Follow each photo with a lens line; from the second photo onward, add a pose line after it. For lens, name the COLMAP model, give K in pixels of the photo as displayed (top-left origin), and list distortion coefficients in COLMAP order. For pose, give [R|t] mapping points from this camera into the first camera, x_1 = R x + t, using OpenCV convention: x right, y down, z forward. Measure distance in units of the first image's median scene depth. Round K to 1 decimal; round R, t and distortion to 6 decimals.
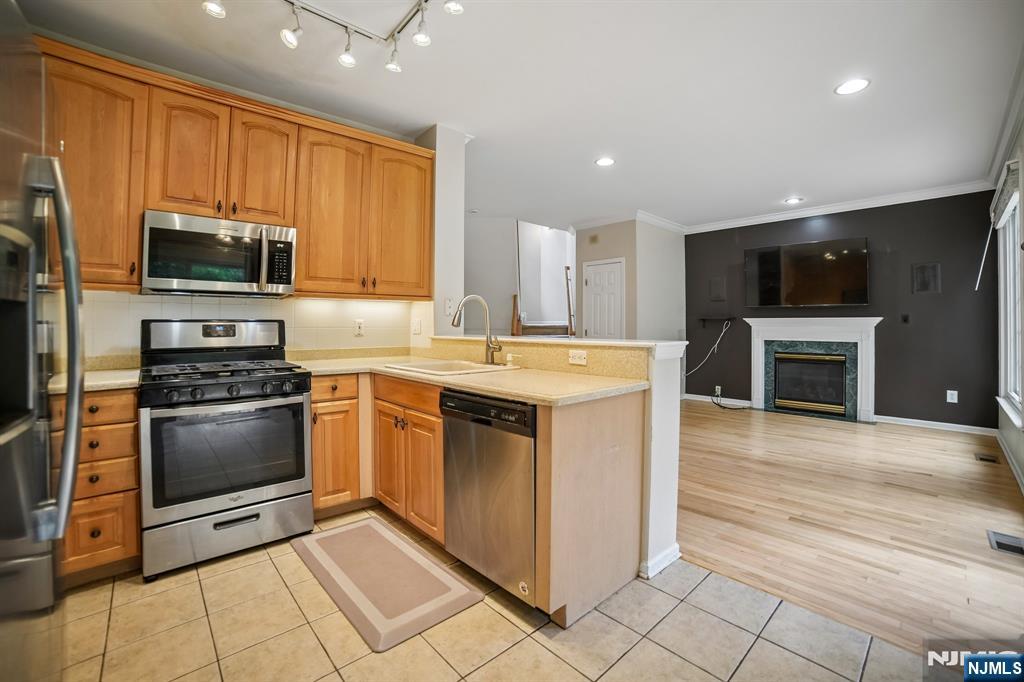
lens RADIAL K [[431.4, 0, 512.1], [0, 431.4, 323.6], [0, 0, 1]] dist [-0.113867, 0.035442]
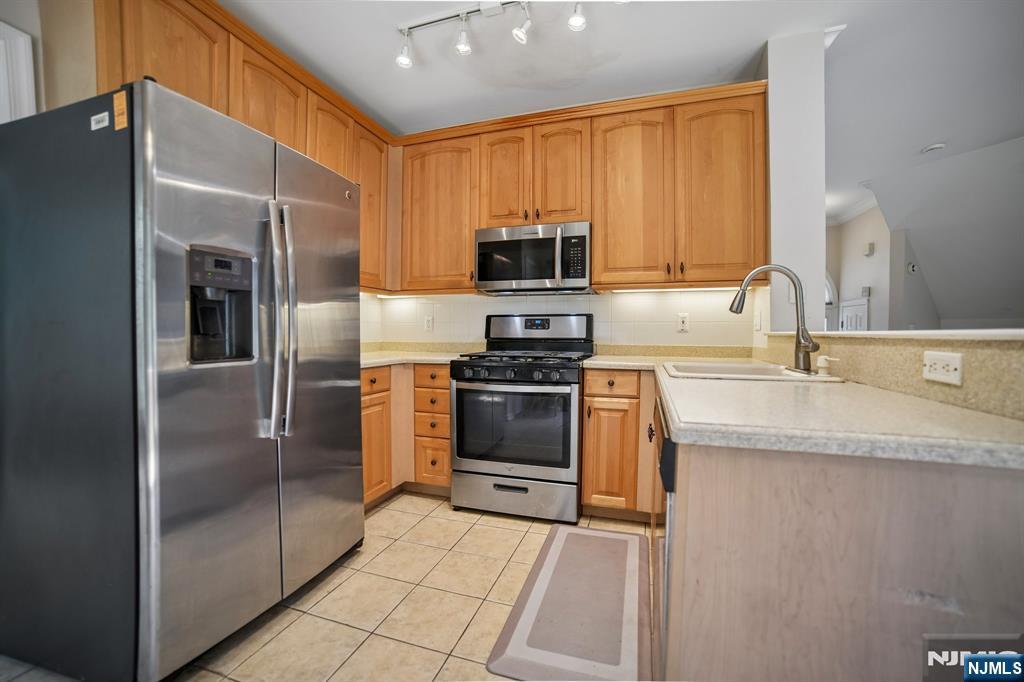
lens RADIAL K [[412.6, 0, 512.0], [0, 412.6, 341.0], [0, 0, 1]] dist [-0.093564, 0.036760]
pose [[0.496921, 0.022119, -0.867514, 0.256238], [-0.001173, 0.999691, 0.024817, 0.036781], [0.867795, -0.011314, 0.496793, 0.360005]]
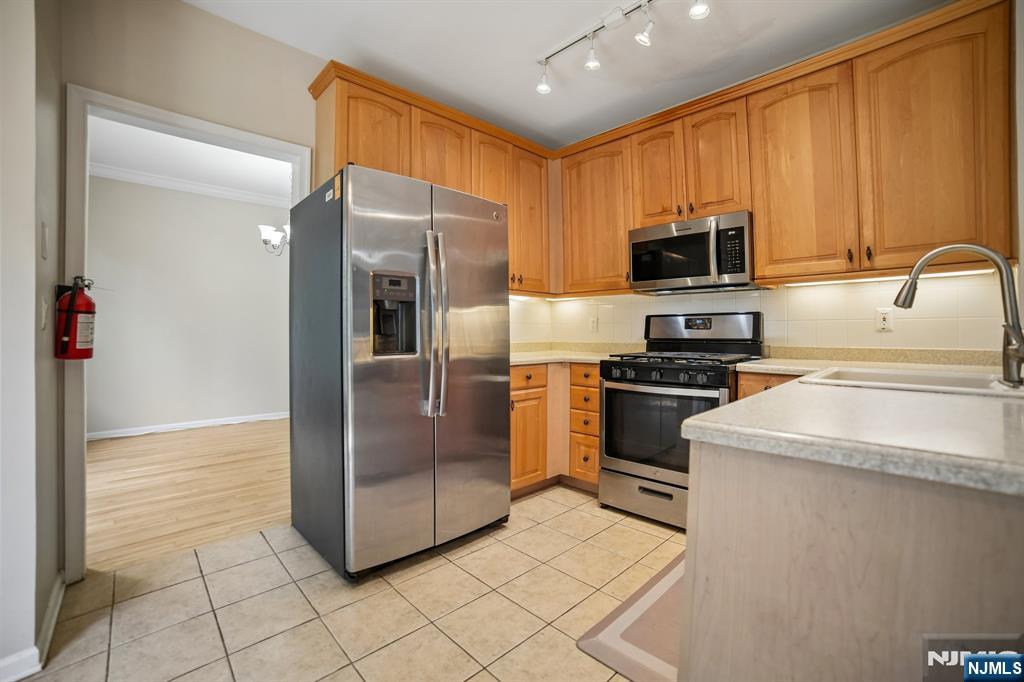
lens RADIAL K [[431.8, 0, 517.0], [0, 431.8, 330.7], [0, 0, 1]] dist [-0.092721, 0.028070]
pose [[0.044639, -0.002260, -0.999001, 0.381555], [0.002739, 0.999994, -0.002140, 0.036937], [0.998999, -0.002641, 0.044645, 0.471980]]
